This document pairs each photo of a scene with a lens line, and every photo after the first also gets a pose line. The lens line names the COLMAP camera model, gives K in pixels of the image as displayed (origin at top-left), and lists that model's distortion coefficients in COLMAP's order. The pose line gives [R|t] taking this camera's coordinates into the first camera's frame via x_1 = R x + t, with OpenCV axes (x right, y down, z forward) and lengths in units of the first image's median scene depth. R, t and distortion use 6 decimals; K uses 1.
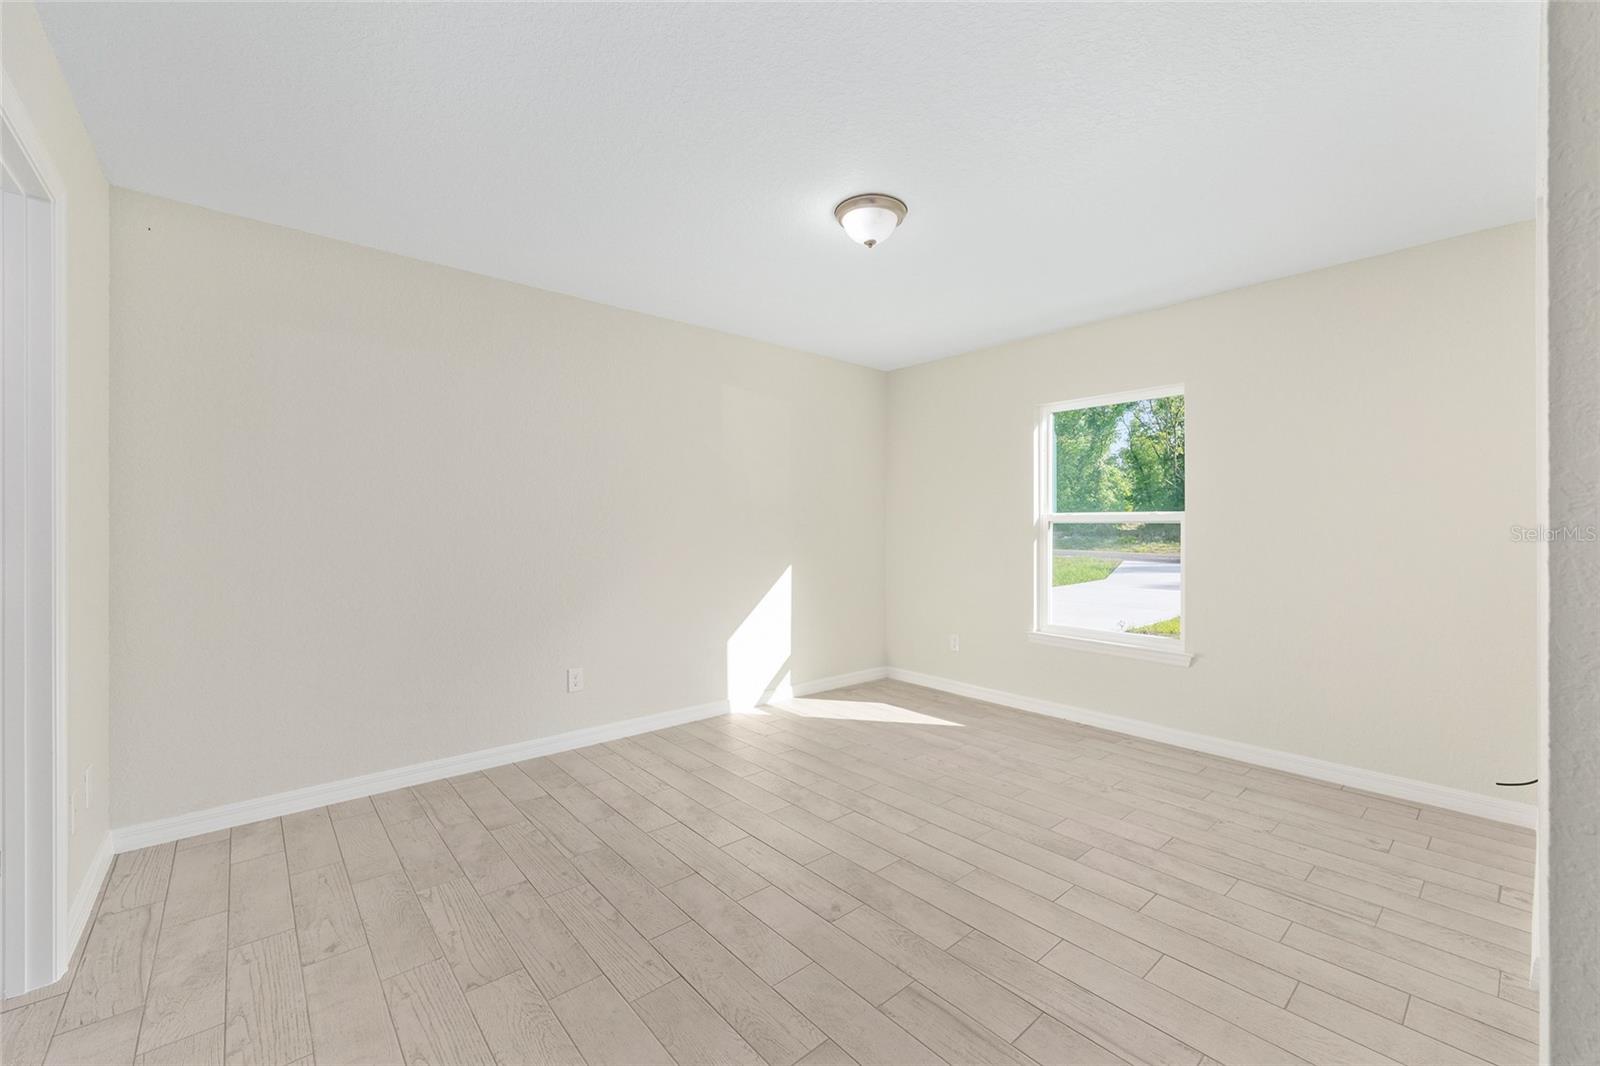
lens RADIAL K [[641.7, 0, 802.8], [0, 641.7, 531.8], [0, 0, 1]] dist [-0.002140, 0.000752]
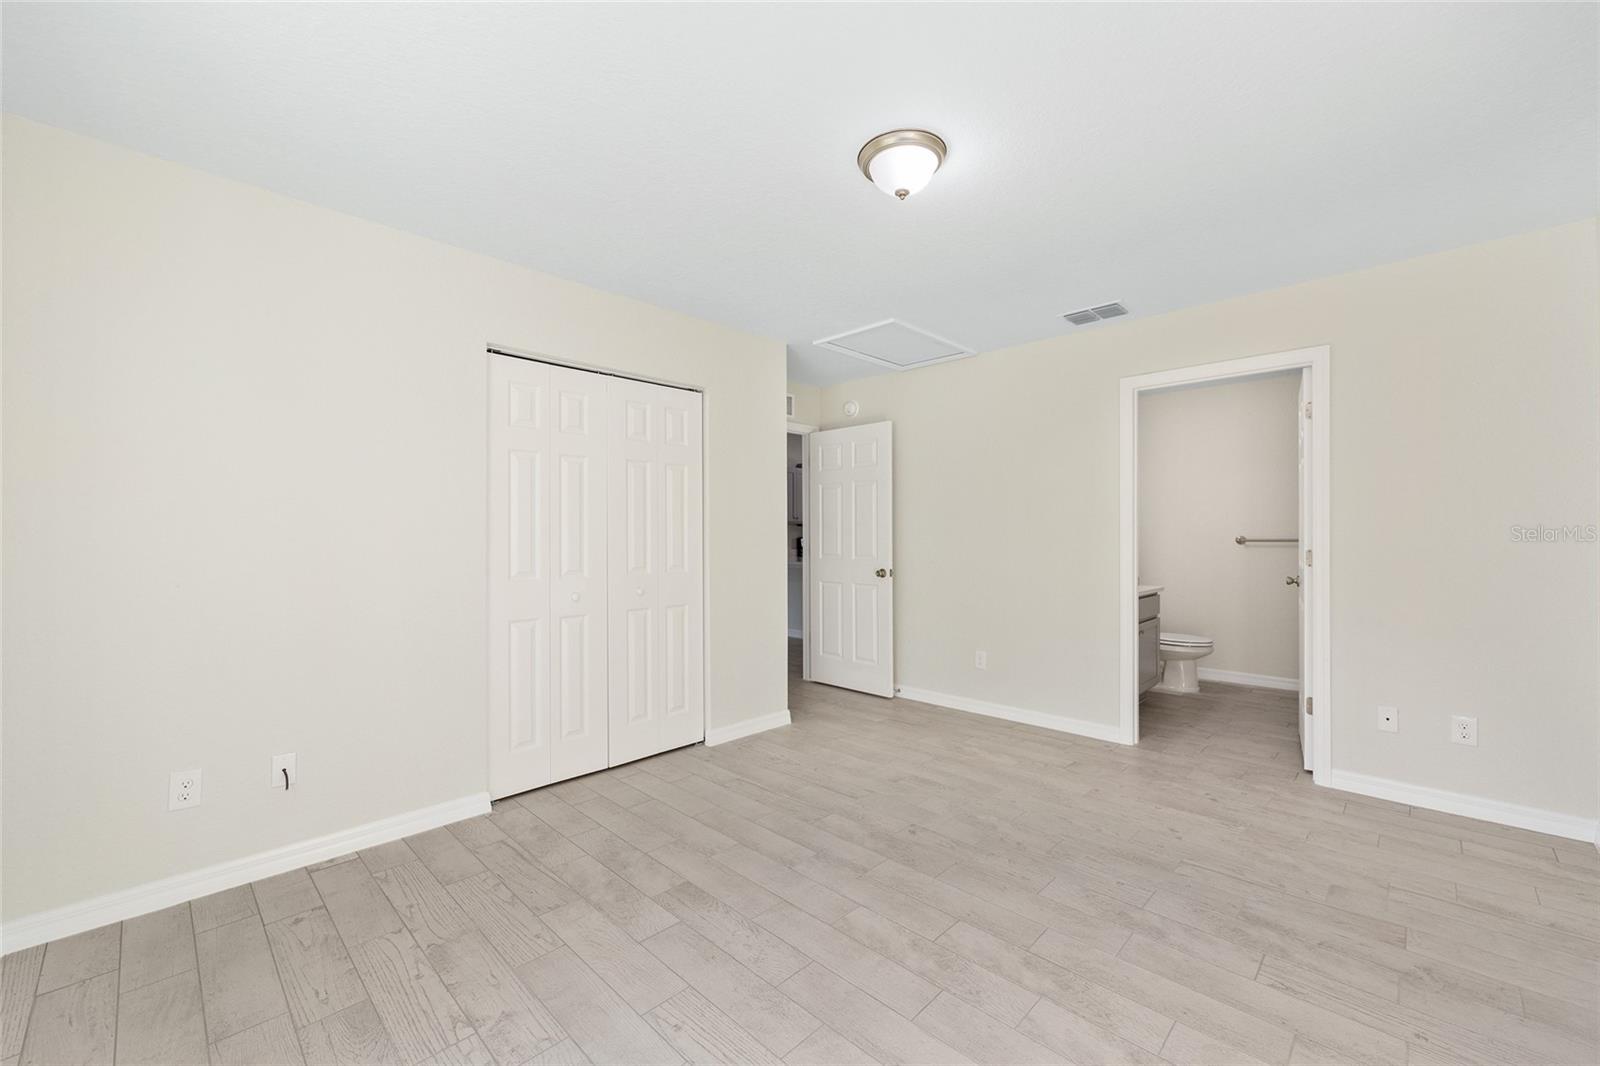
lens RADIAL K [[641.7, 0, 802.8], [0, 641.7, 531.8], [0, 0, 1]] dist [-0.002140, 0.000752]
pose [[-0.996557, 0.000560, -0.082910, 0.320998], [0.000254, 0.999993, 0.003698, -0.019396], [0.082912, 0.003664, -0.996550, 1.923204]]
